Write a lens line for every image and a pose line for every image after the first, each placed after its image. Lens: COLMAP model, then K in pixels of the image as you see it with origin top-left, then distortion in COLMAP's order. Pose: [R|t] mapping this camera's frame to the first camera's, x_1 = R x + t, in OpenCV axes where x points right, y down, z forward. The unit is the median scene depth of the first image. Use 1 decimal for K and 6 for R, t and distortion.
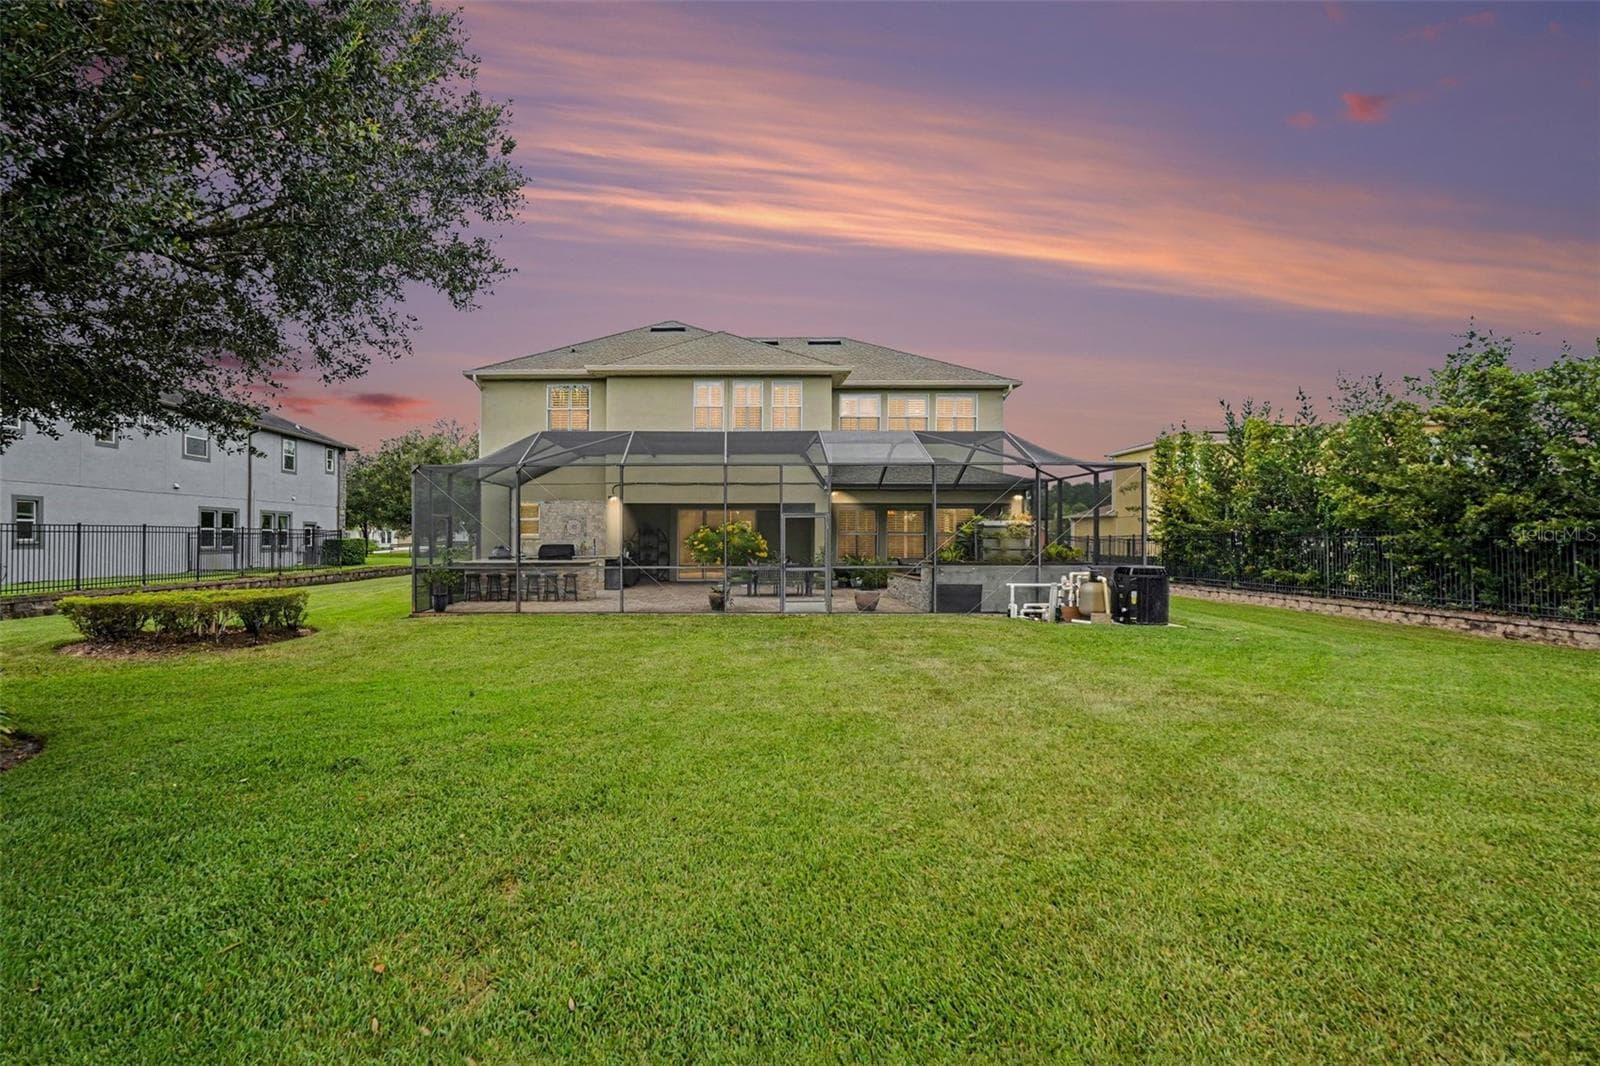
lens RADIAL K [[733.5, 0, 794.3], [0, 733.5, 552.1], [0, 0, 1]] dist [0.011815, 0.000011]
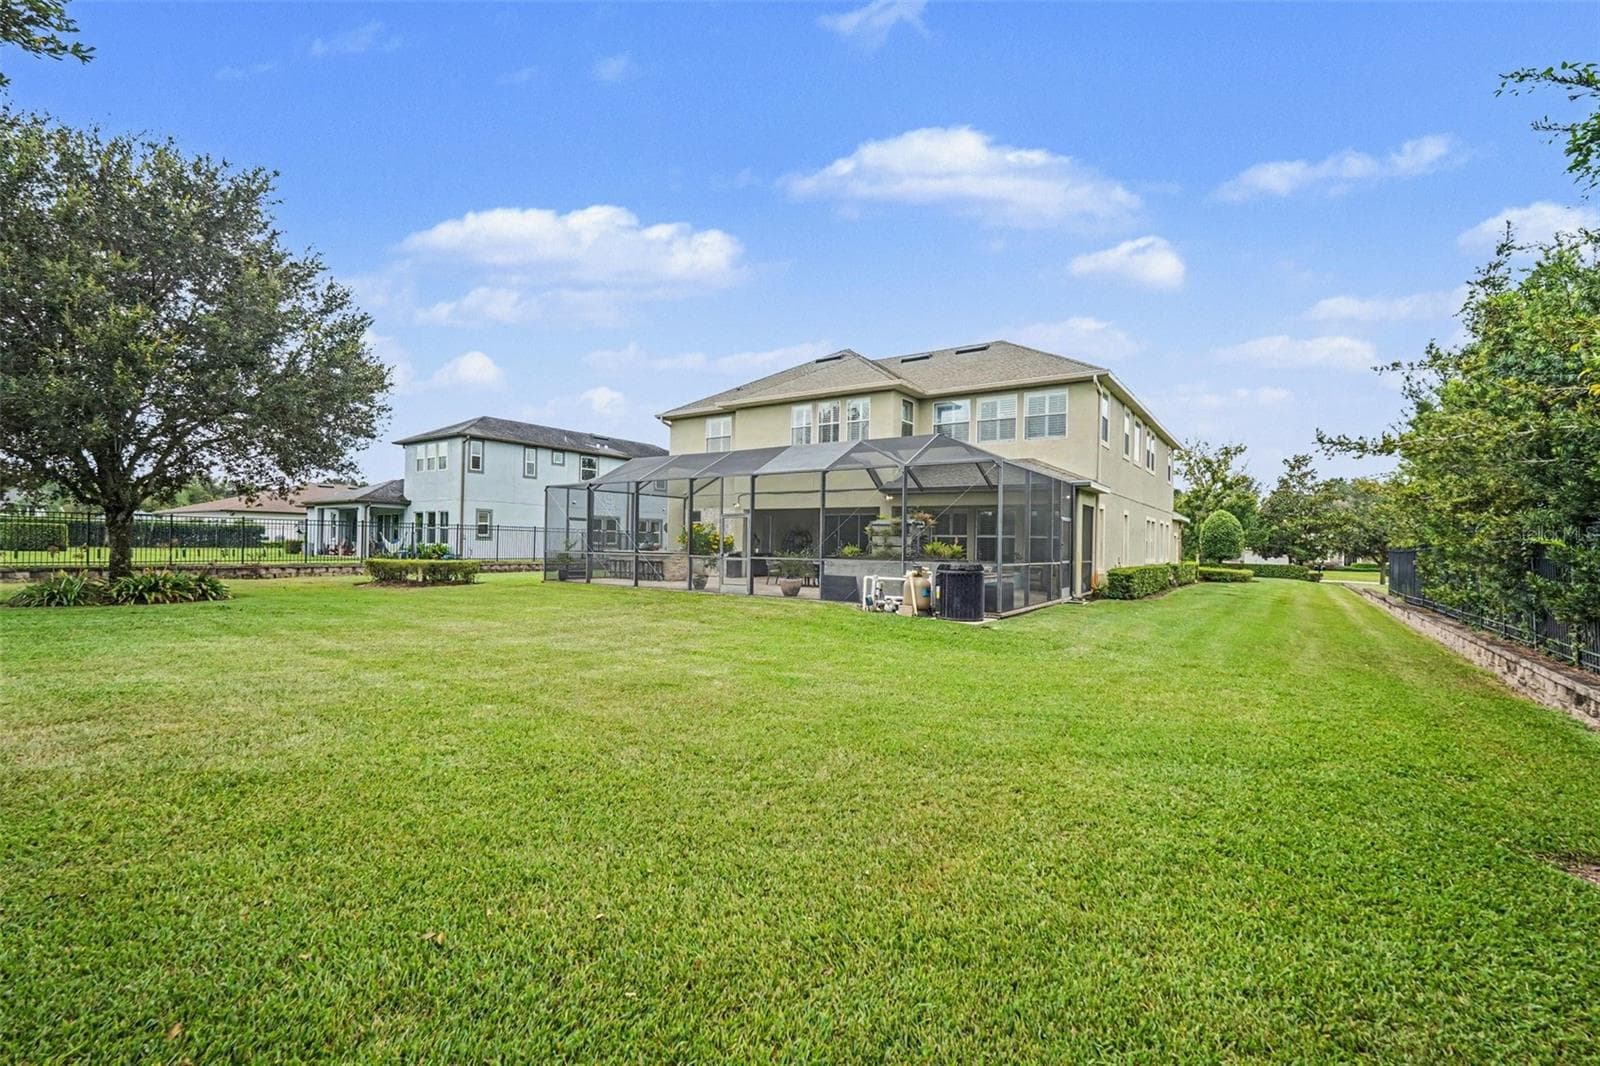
lens RADIAL K [[733.5, 0, 794.3], [0, 733.5, 552.1], [0, 0, 1]] dist [0.011815, 0.000011]
pose [[0.824692, 0.023803, -0.565081, 0.542060], [-0.035489, 0.999323, -0.009700, 0.015310], [0.564467, 0.028054, 0.824978, 0.024953]]
